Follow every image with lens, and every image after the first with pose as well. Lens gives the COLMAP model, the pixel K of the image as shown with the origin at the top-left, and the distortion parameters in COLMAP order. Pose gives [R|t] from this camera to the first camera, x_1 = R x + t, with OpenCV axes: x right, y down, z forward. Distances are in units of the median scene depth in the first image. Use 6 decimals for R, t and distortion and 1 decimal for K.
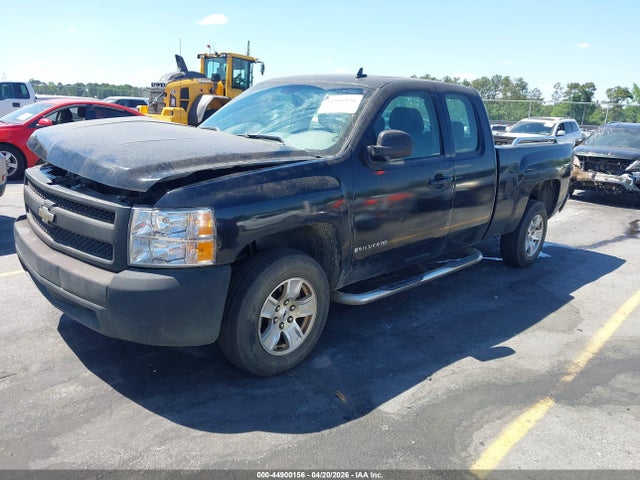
lens RADIAL K [[499.1, 0, 320.0], [0, 499.1, 240.0], [0, 0, 1]] dist [0.010738, -0.005220]
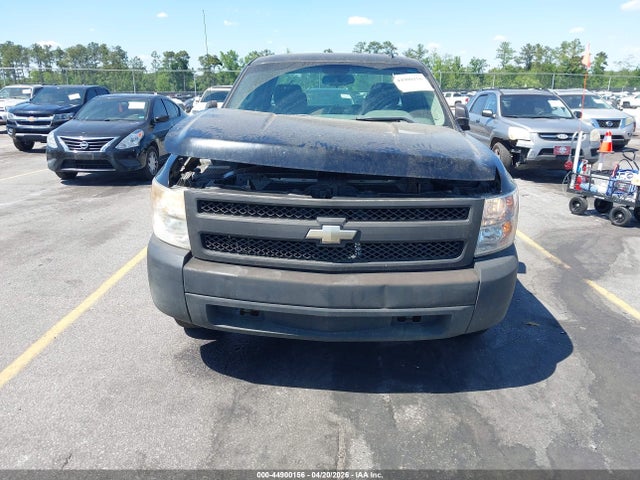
lens RADIAL K [[499.1, 0, 320.0], [0, 499.1, 240.0], [0, 0, 1]] dist [0.010738, -0.005220]
pose [[0.749031, -0.237328, 0.618569, -1.093694], [0.202136, 0.970987, 0.127773, -0.154519], [-0.630947, 0.029329, 0.775271, 0.380096]]
